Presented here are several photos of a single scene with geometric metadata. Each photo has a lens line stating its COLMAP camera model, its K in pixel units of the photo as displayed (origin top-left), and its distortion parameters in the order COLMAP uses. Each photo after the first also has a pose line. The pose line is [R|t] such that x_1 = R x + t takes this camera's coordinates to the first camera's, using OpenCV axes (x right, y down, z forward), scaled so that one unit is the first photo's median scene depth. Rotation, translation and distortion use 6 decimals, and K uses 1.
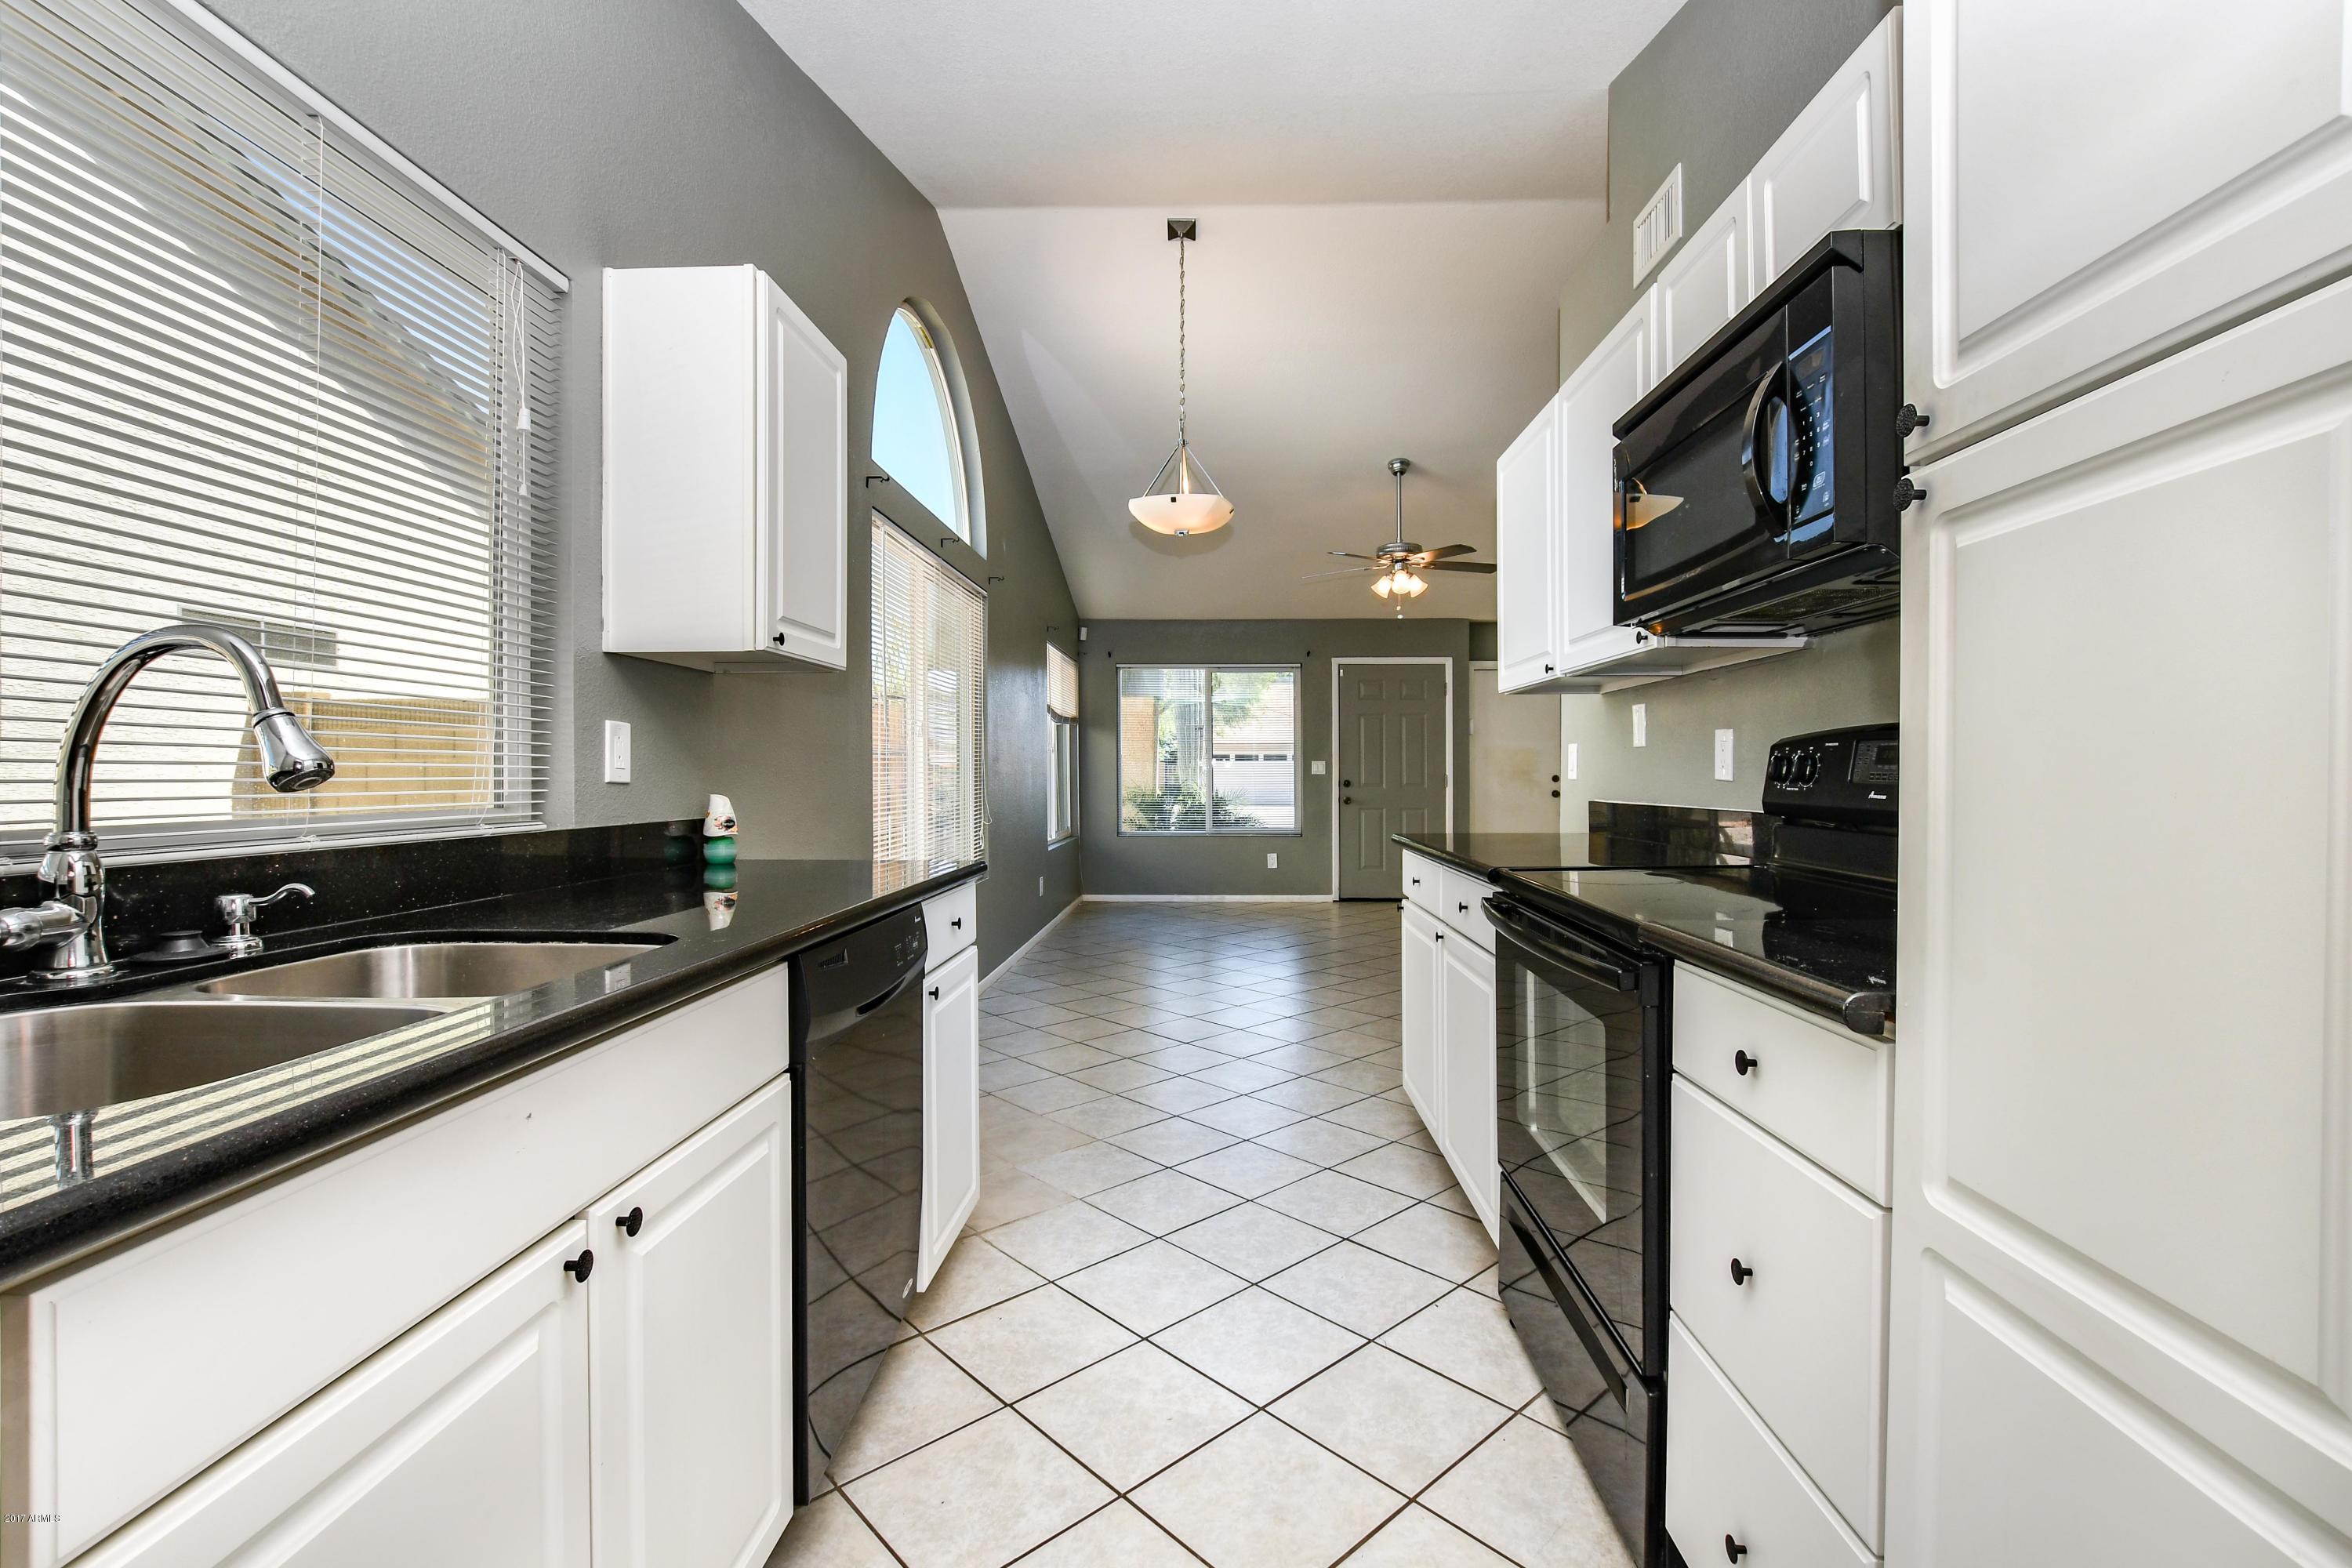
lens RADIAL K [[1050.2, 0, 1182.3], [0, 1050.2, 775.4], [0, 0, 1]] dist [-0.005600, -0.000142]
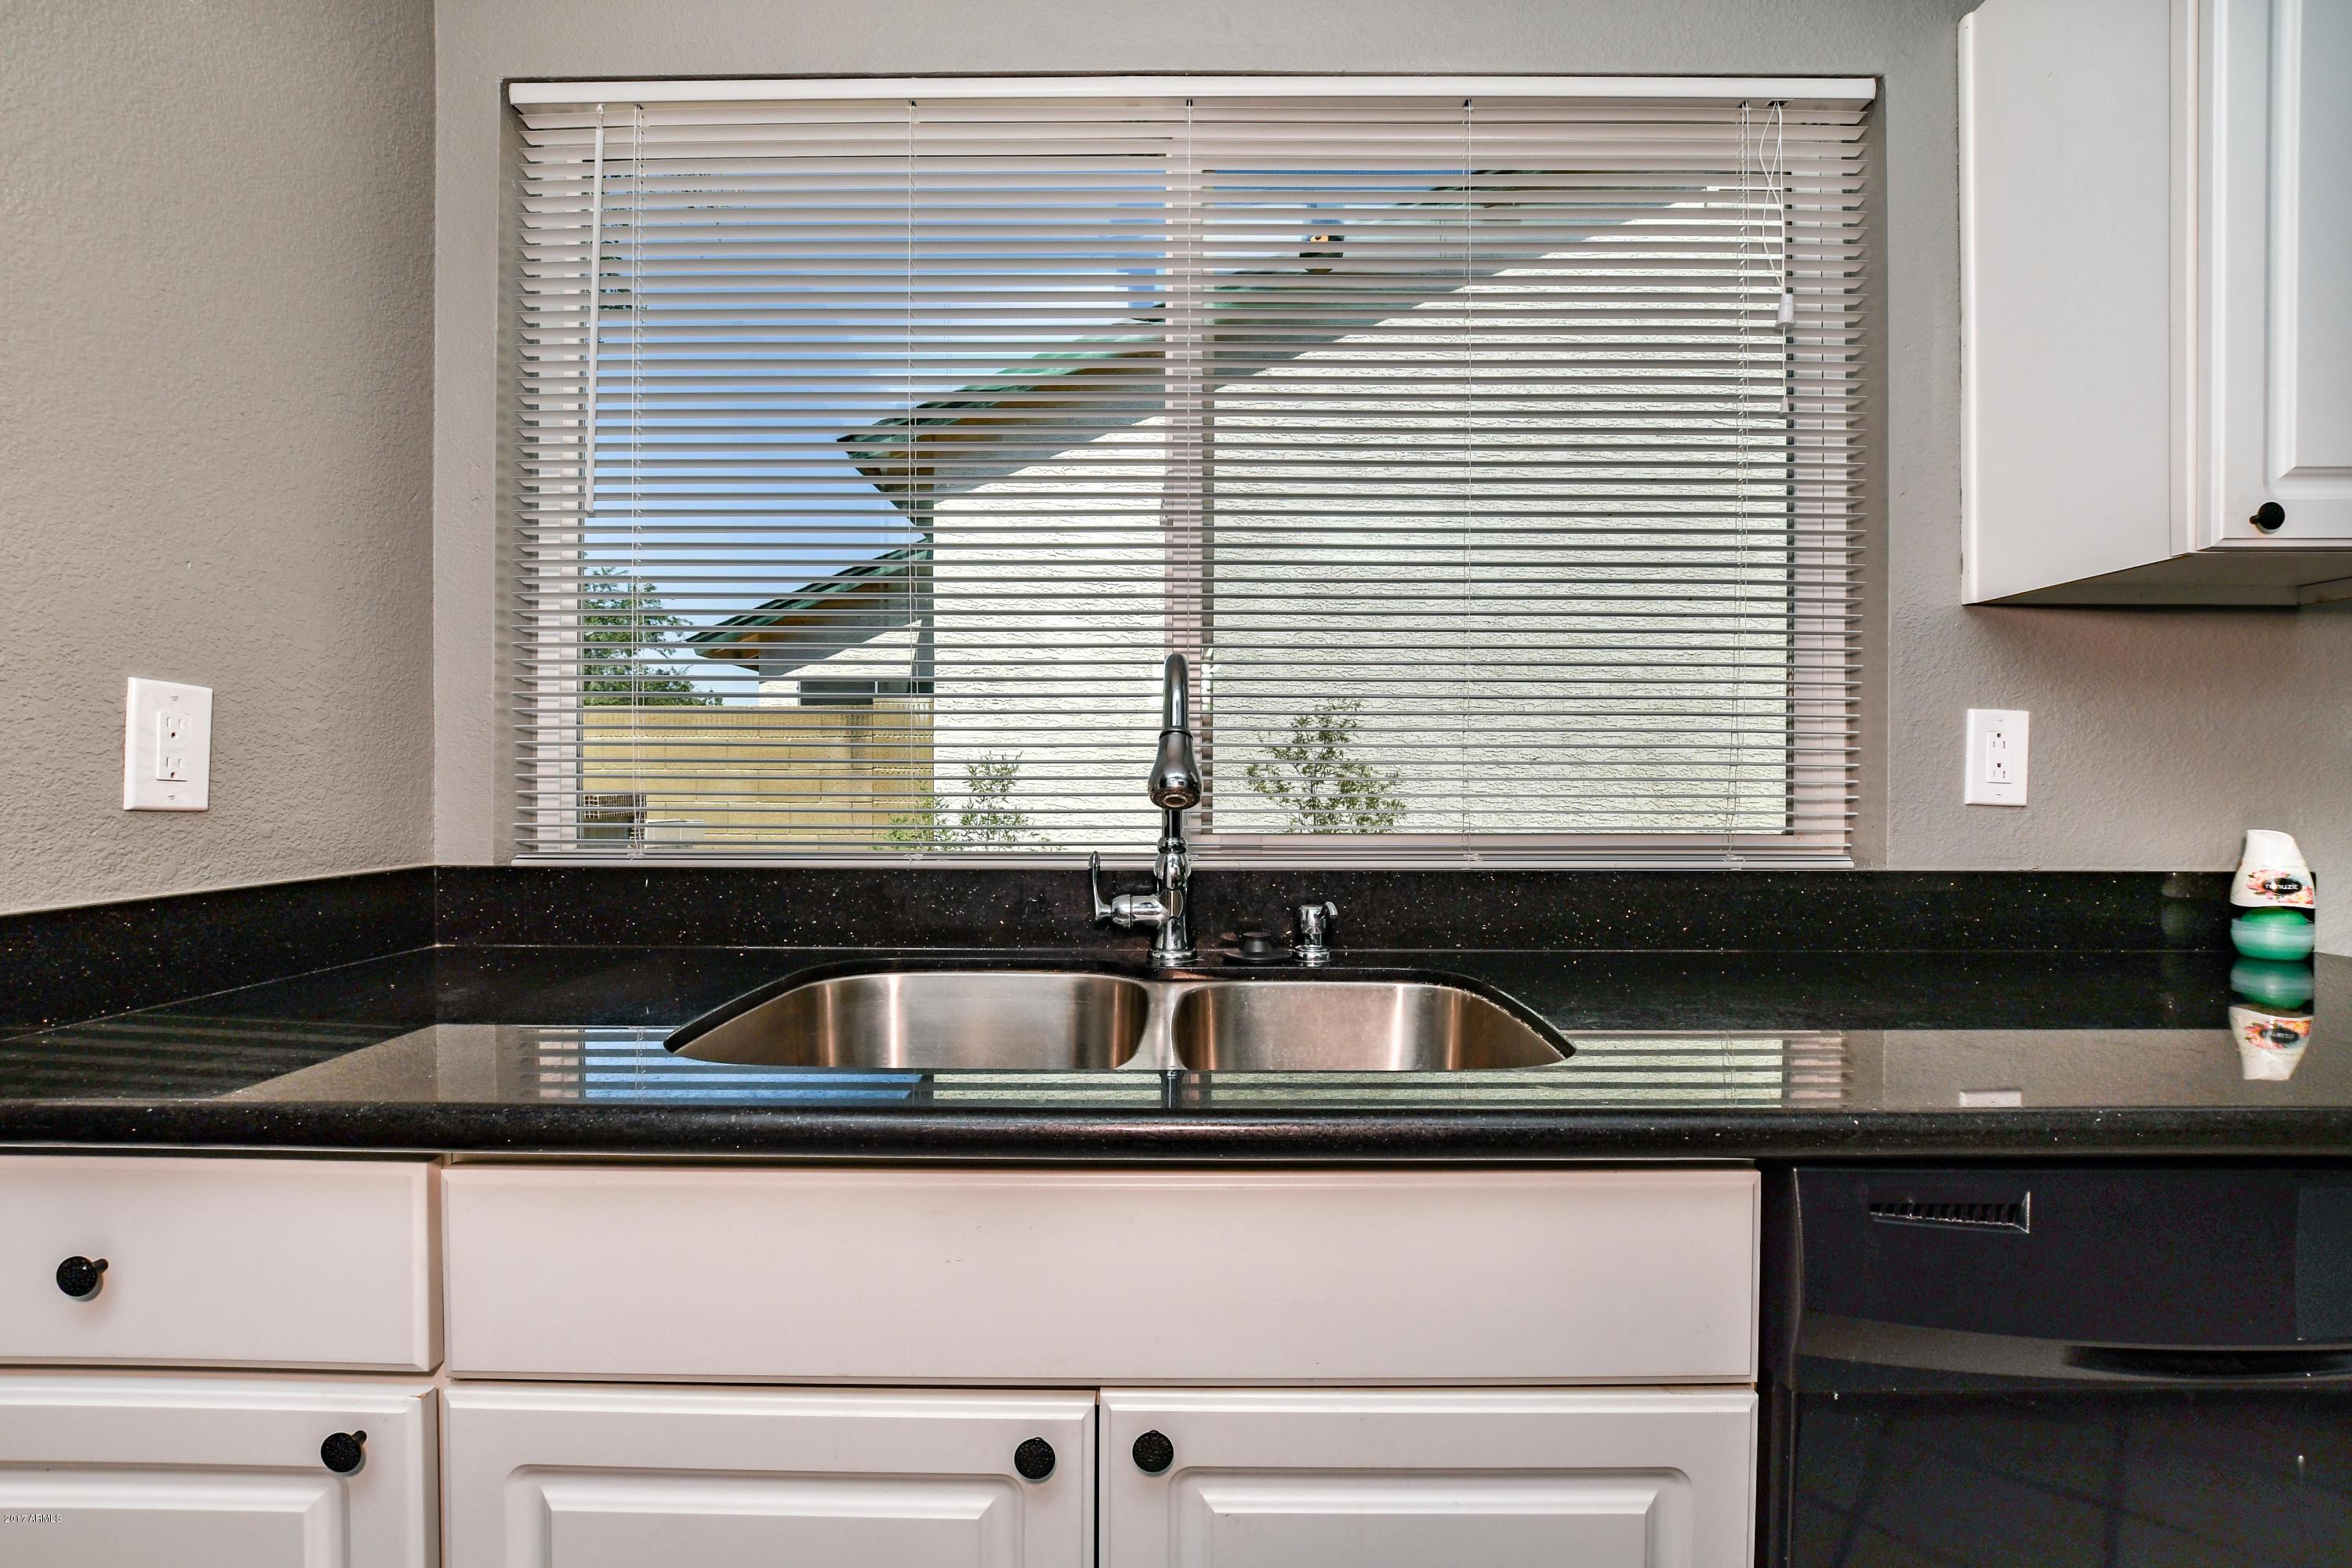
lens RADIAL K [[1050.2, 0, 1182.3], [0, 1050.2, 775.4], [0, 0, 1]] dist [-0.005600, -0.000142]
pose [[0.046376, -0.006587, -0.998902, 0.077922], [-0.003584, 0.999971, -0.006760, -0.004738], [0.998918, 0.003894, 0.046351, 0.482370]]
